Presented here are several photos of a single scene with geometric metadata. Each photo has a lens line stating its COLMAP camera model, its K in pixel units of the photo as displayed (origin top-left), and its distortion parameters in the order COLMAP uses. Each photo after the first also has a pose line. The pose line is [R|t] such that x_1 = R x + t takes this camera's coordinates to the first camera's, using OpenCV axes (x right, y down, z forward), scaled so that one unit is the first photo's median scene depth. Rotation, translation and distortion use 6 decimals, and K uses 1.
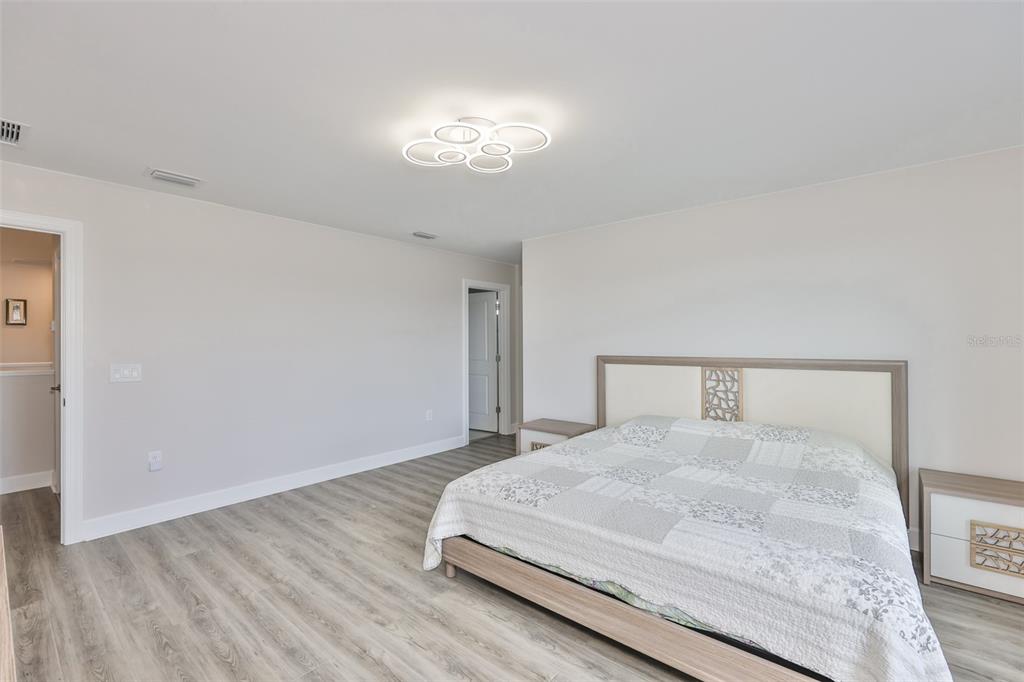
lens RADIAL K [[434.9, 0, 509.7], [0, 434.9, 340.4], [0, 0, 1]] dist [-0.001964, -0.000405]
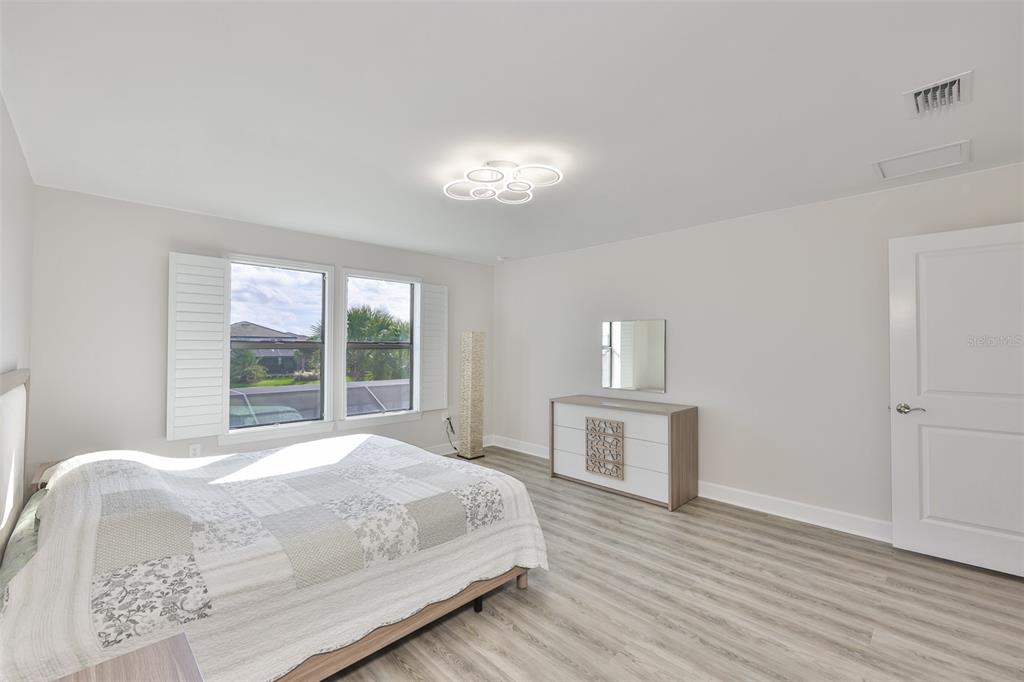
lens RADIAL K [[434.9, 0, 509.7], [0, 434.9, 340.4], [0, 0, 1]] dist [-0.001964, -0.000405]
pose [[-0.994665, -0.000637, 0.103152, -0.222495], [-0.002530, 0.999831, -0.018224, -0.001967], [-0.103123, -0.018388, -0.994499, 2.115745]]
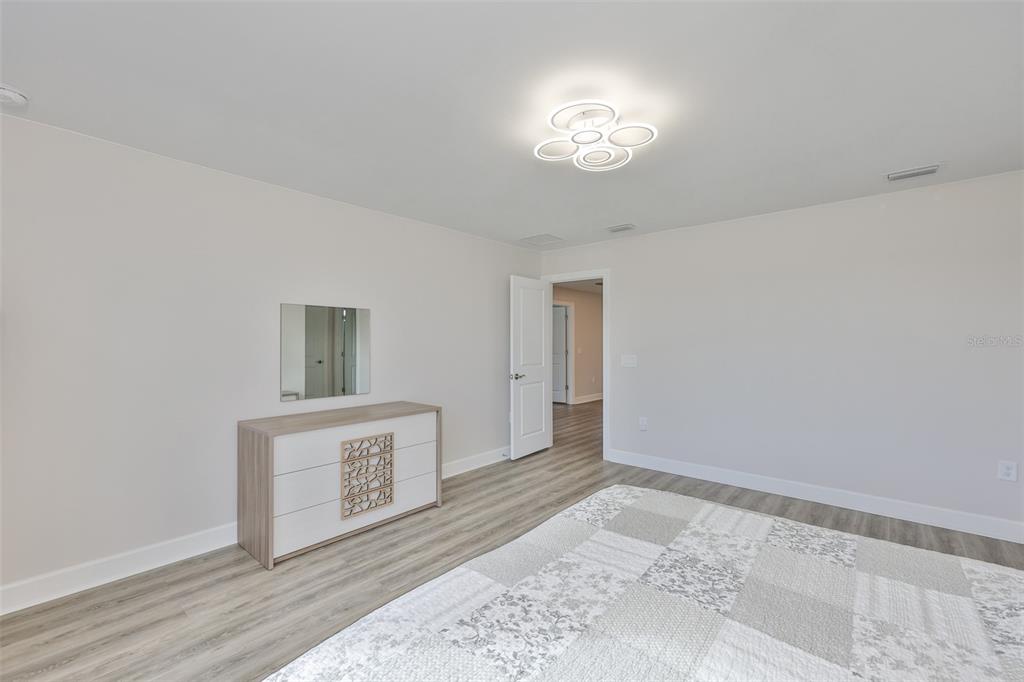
lens RADIAL K [[434.9, 0, 509.7], [0, 434.9, 340.4], [0, 0, 1]] dist [-0.001964, -0.000405]
pose [[-0.012397, -0.002914, -0.999919, 0.871298], [0.004230, 0.999987, -0.002966, -0.000392], [0.999914, -0.004267, -0.012384, 0.788100]]
